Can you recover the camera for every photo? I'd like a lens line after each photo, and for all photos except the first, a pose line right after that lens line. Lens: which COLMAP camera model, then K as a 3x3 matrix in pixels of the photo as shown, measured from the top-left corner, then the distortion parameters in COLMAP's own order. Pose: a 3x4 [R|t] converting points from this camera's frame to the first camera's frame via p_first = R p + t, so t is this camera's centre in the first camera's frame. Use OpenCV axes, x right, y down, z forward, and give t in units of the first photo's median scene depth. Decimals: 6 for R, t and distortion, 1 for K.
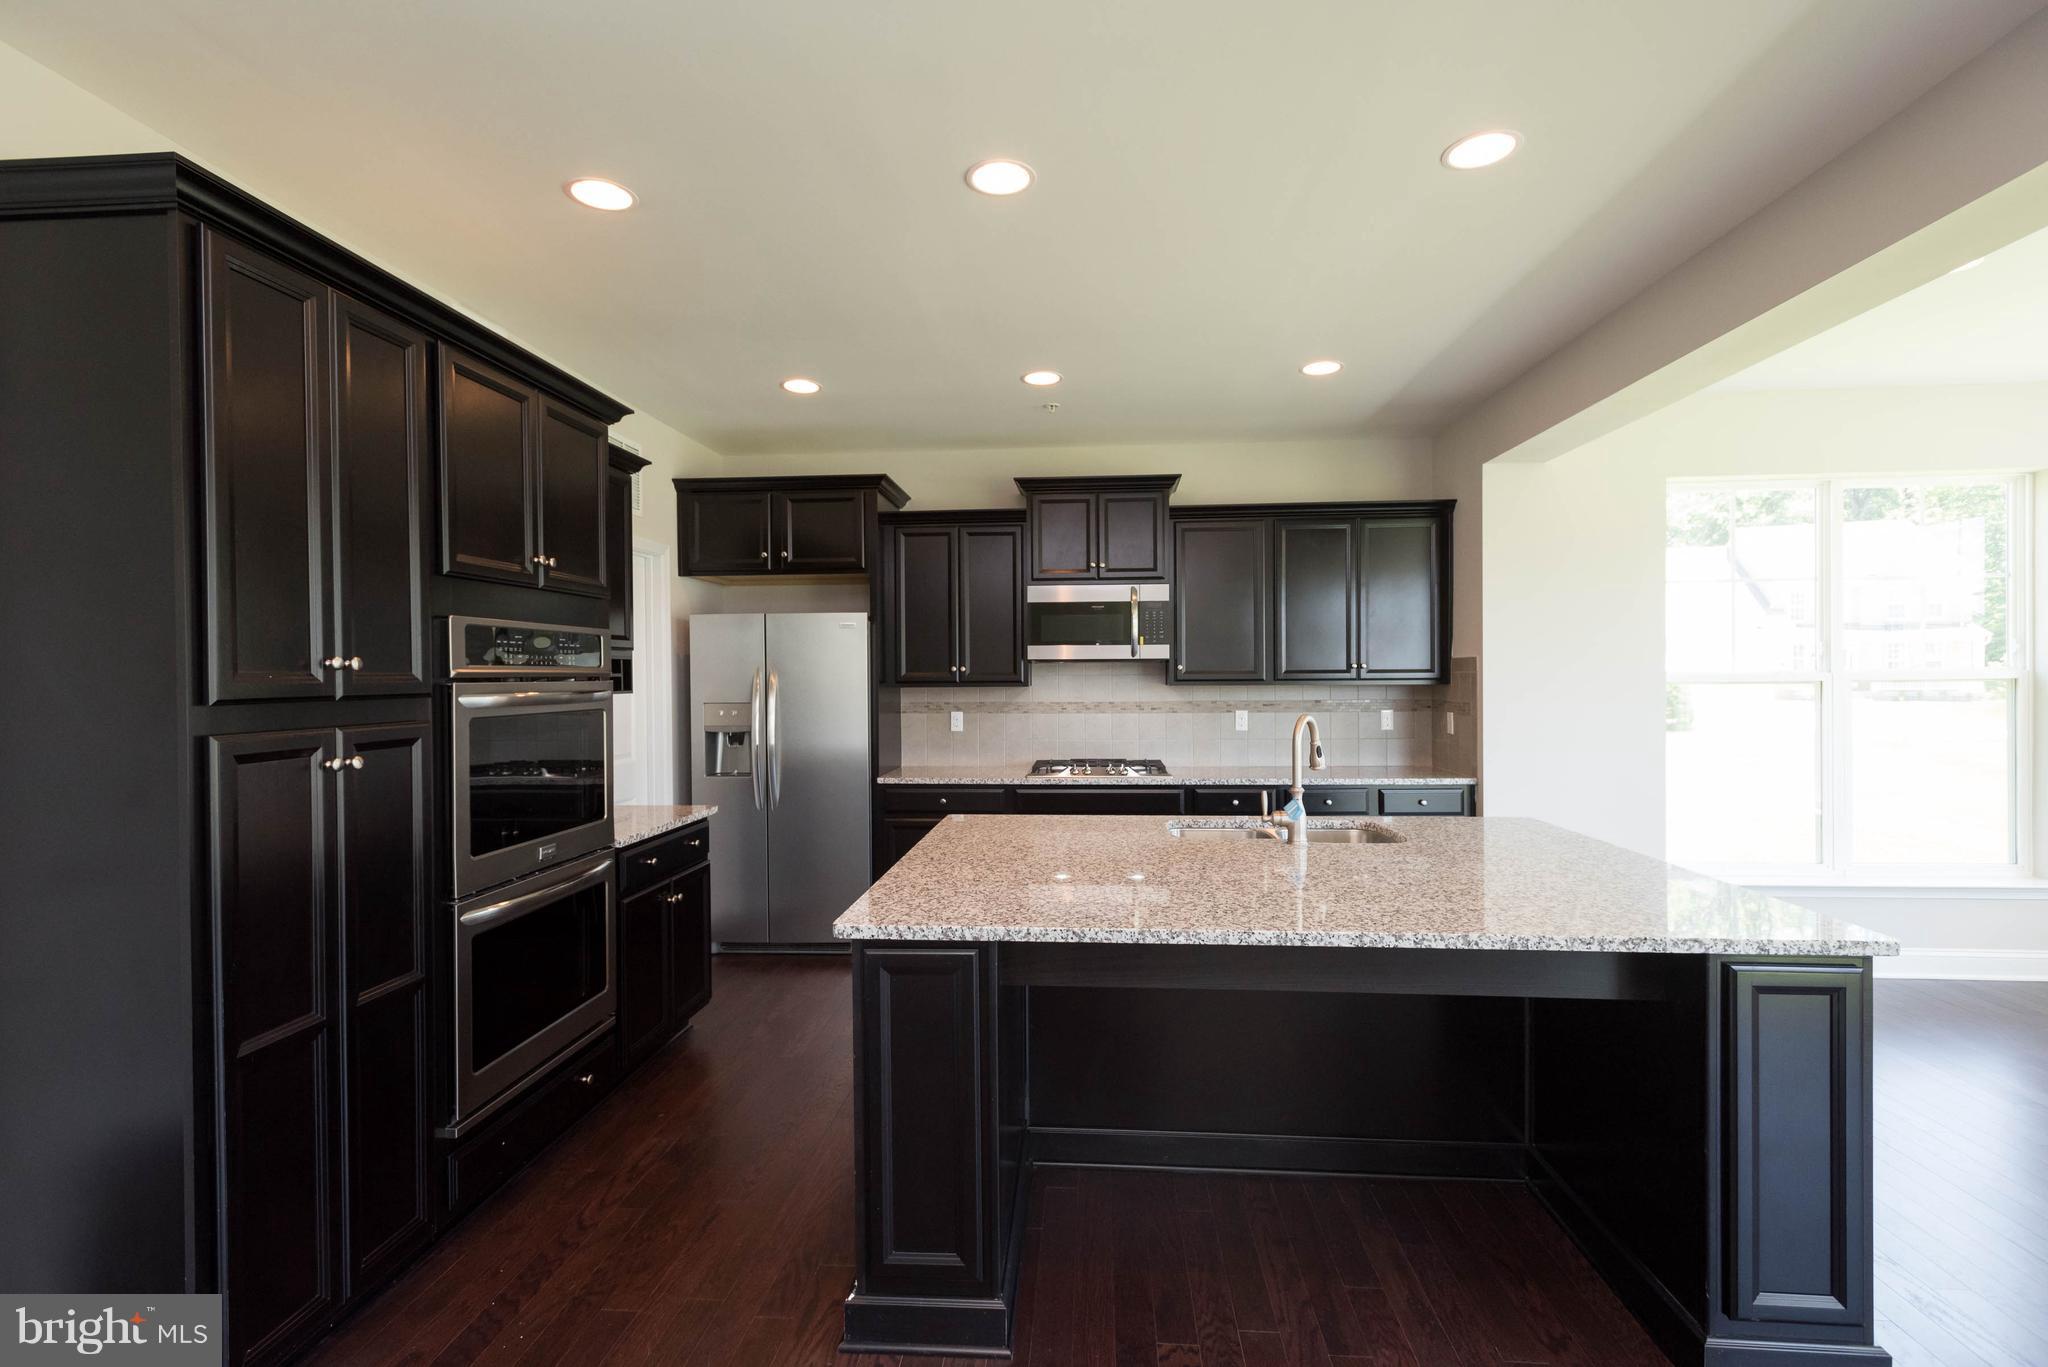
lens RADIAL K [[949.8, 0, 1022.0], [0, 949.8, 682.5], [0, 0, 1]] dist [0.018637, -0.006501]
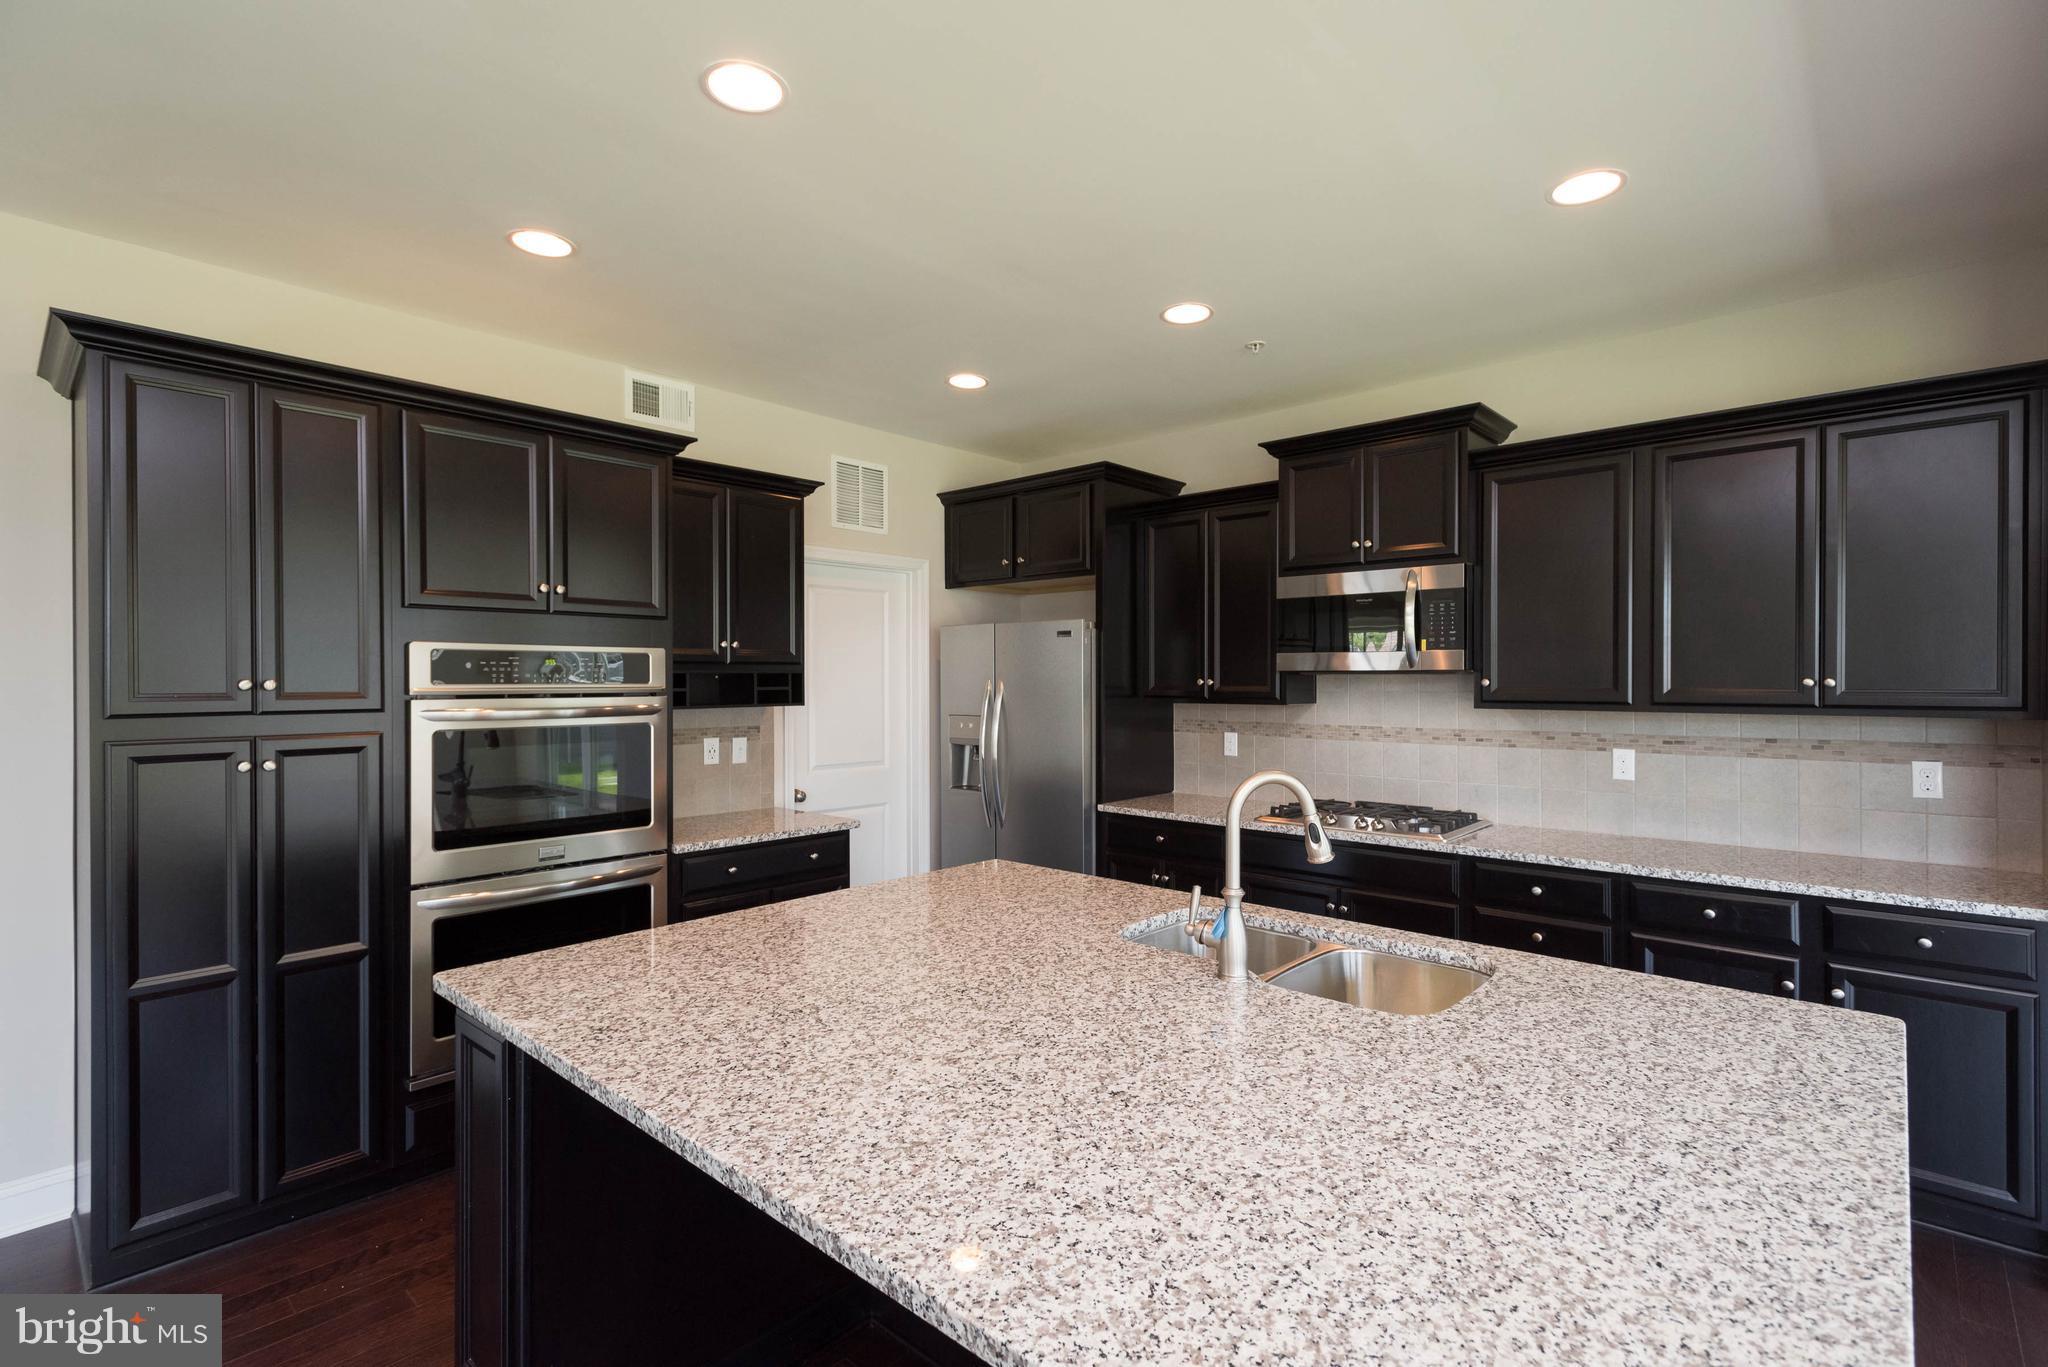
lens RADIAL K [[949.8, 0, 1022.0], [0, 949.8, 682.5], [0, 0, 1]] dist [0.018637, -0.006501]
pose [[0.789664, 0.008494, -0.613481, 0.335455], [-0.009620, 0.999953, 0.001461, -0.014077], [0.613465, 0.004748, 0.789708, 0.254318]]
